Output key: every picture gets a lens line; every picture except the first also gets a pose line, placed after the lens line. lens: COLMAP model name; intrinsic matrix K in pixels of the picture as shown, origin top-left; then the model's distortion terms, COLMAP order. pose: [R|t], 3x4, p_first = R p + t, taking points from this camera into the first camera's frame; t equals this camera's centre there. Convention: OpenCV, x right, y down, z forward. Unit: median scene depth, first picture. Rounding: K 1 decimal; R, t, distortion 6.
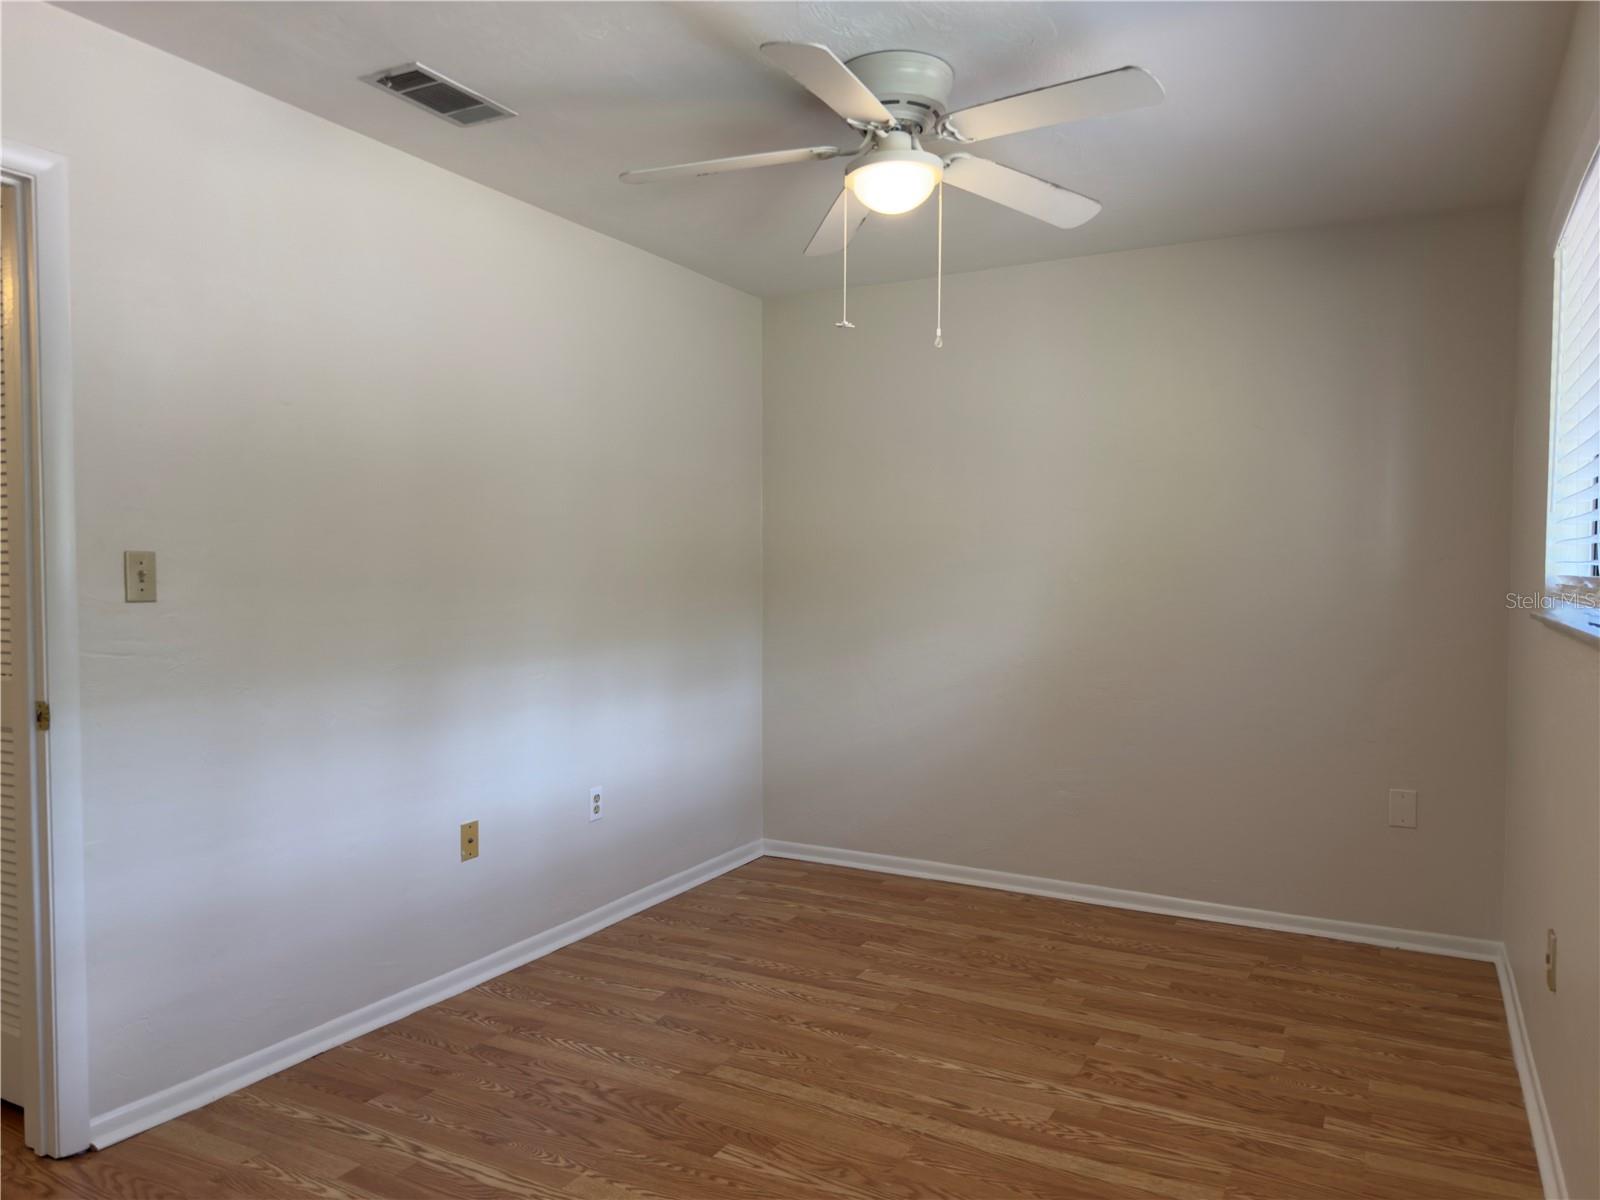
lens RADIAL K [[1110.8, 0, 805.5], [0, 1110.8, 601.9], [0, 0, 1]] dist [-0.009321, 0.002483]
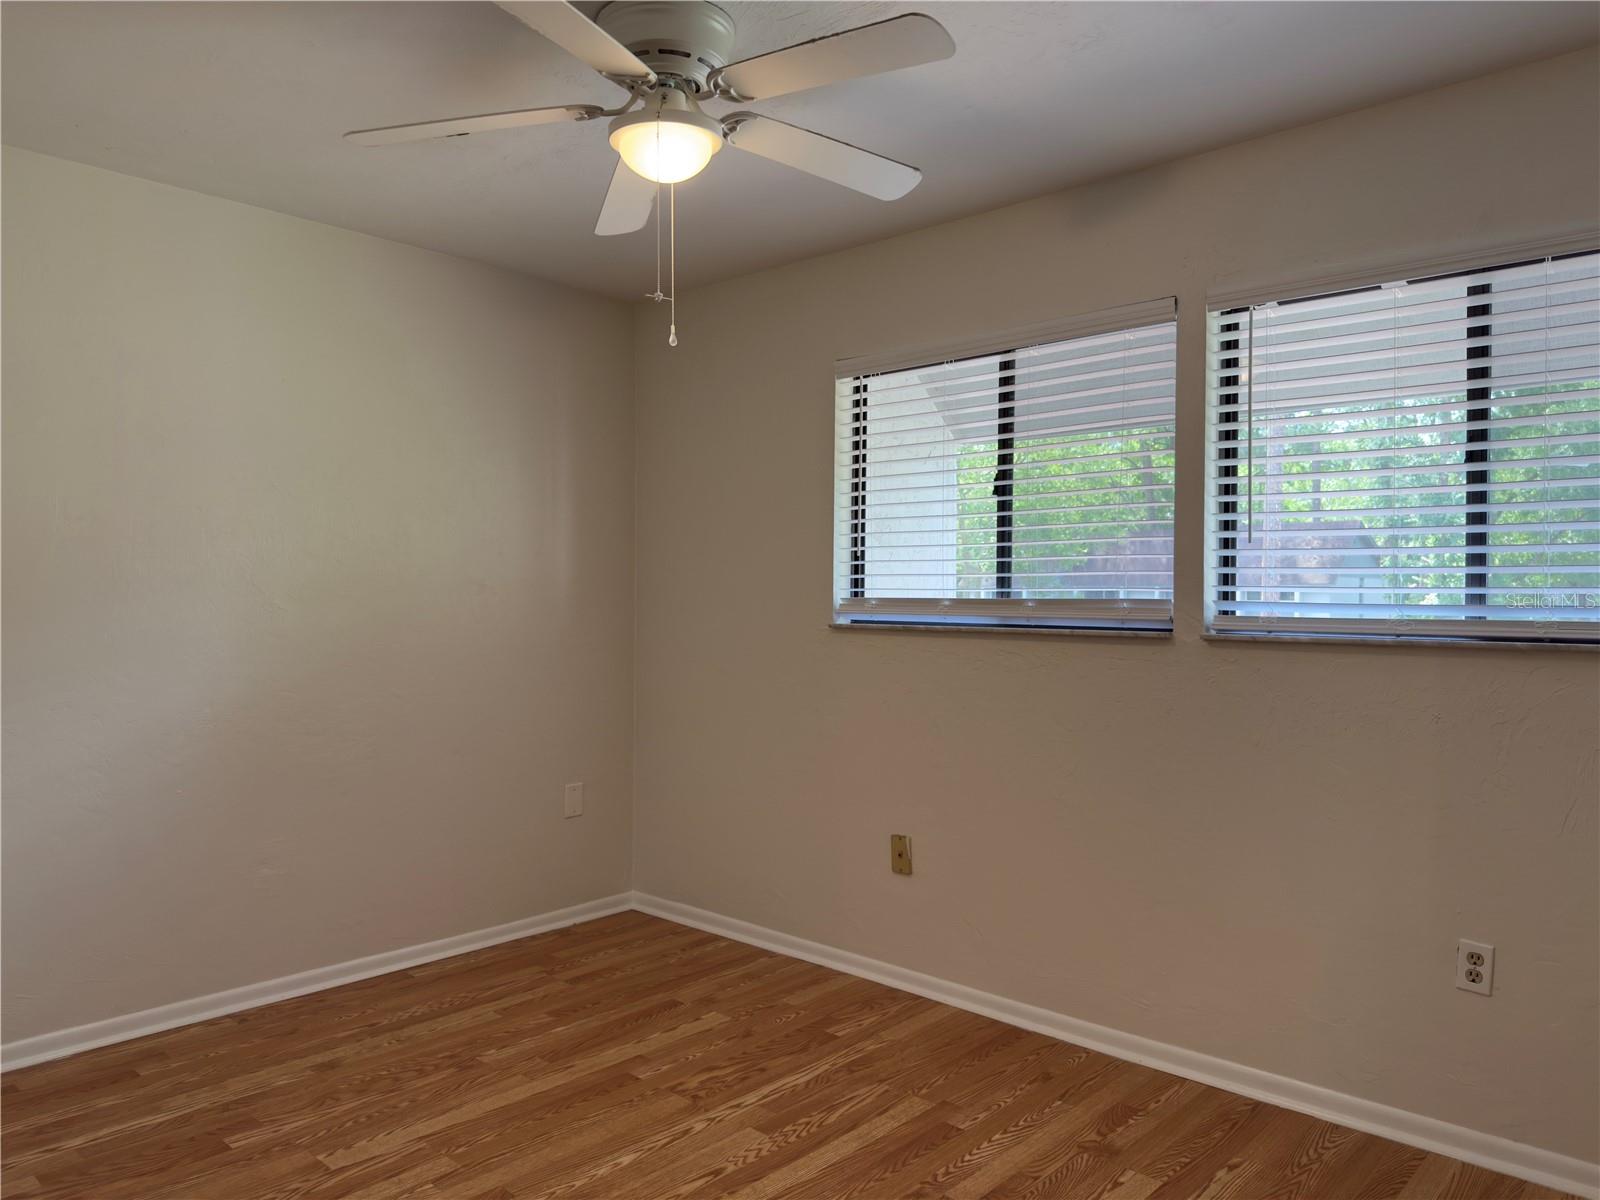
lens RADIAL K [[1128.0, 0, 798.0], [0, 1128.0, 607.2], [0, 0, 1]] dist [0.067336, -0.073448]
pose [[0.270903, -0.020606, 0.962386, -0.572932], [0.033478, 0.999368, 0.011974, -0.018935], [-0.962024, 0.028975, 0.271421, 0.508786]]
